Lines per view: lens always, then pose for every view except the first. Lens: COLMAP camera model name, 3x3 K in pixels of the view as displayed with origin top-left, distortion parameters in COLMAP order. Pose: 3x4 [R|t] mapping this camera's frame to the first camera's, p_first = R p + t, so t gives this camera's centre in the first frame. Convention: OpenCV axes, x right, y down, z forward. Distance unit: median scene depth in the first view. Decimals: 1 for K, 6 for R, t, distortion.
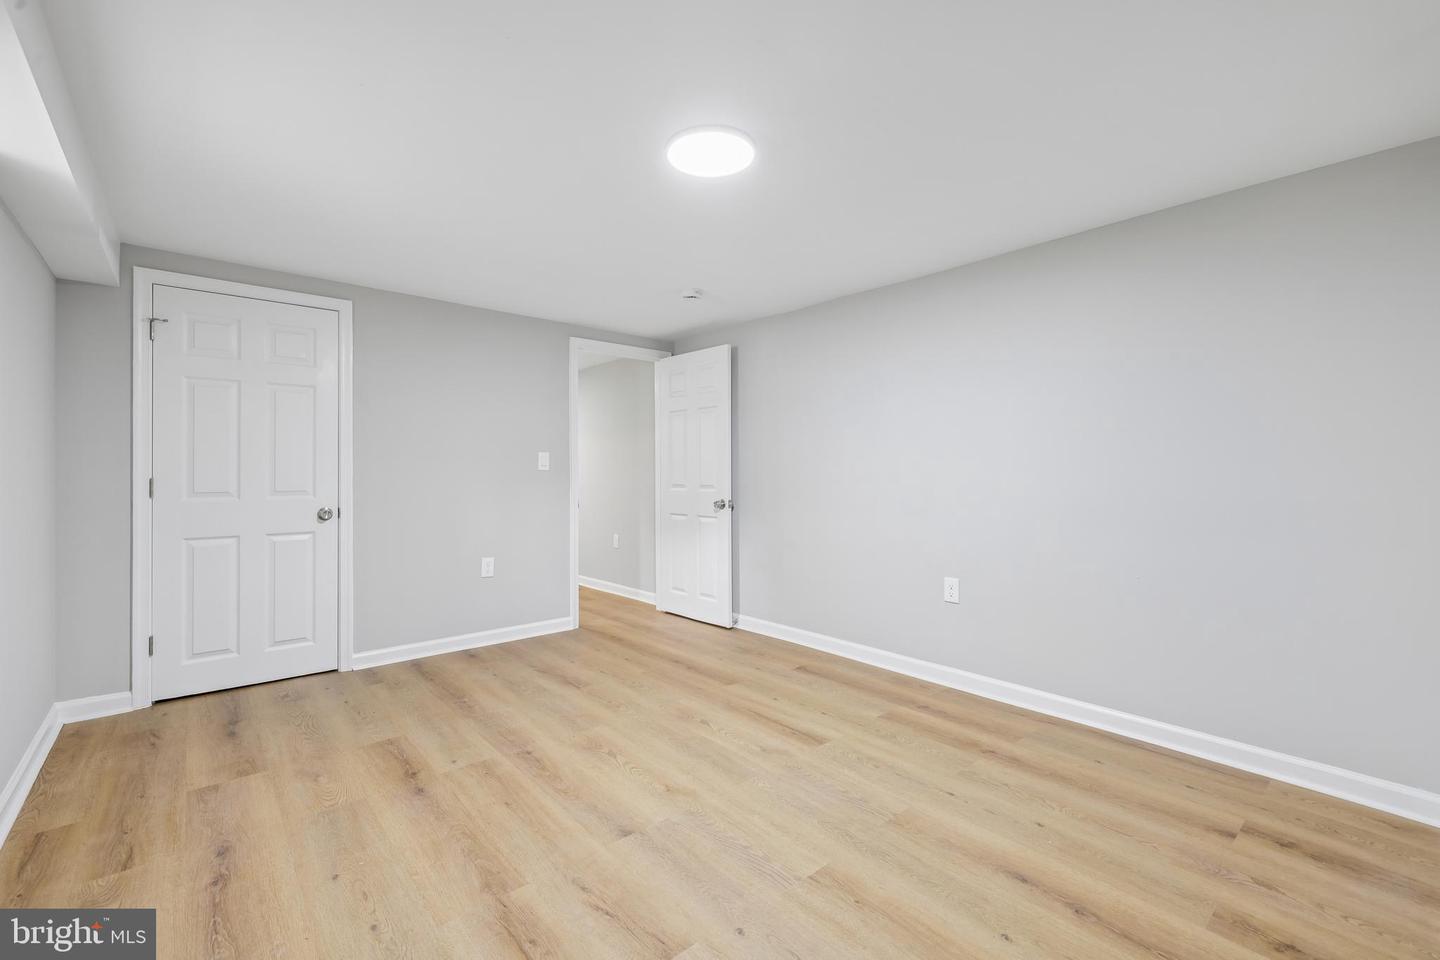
lens RADIAL K [[619.1, 0, 719.5], [0, 619.1, 472.6], [0, 0, 1]] dist [0.001161, 0.000071]
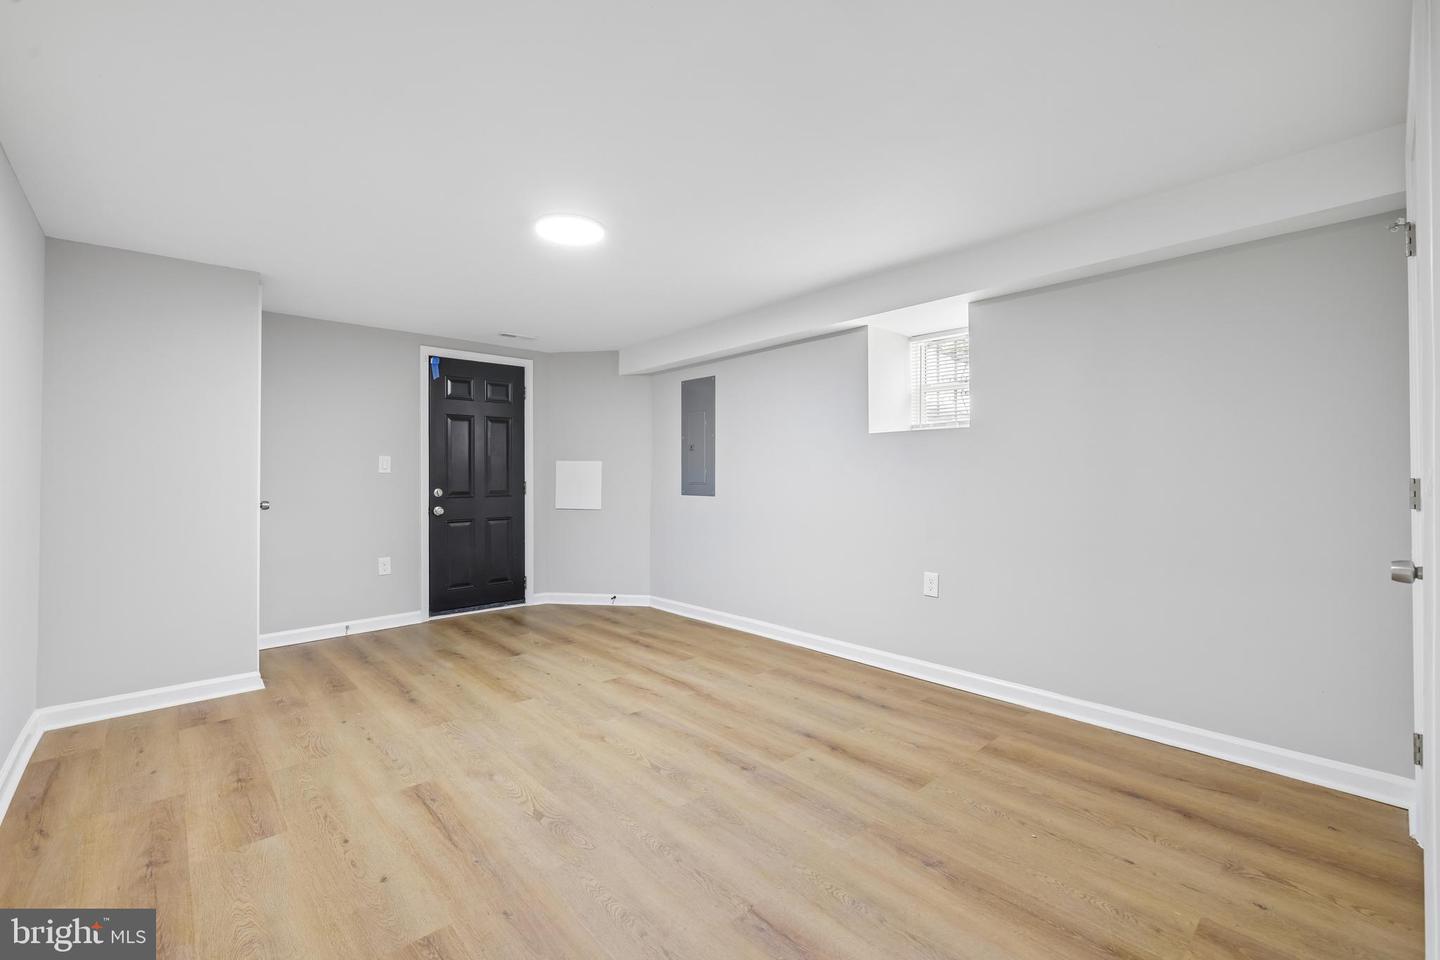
lens RADIAL K [[619.1, 0, 719.0], [0, 619.1, 478.8], [0, 0, 1]] dist [0.001161, 0.000071]
pose [[-0.999703, 0.004141, -0.024035, -0.251214], [0.003975, 0.999968, 0.006945, 0.002281], [0.024063, 0.006847, -0.999687, 1.962942]]
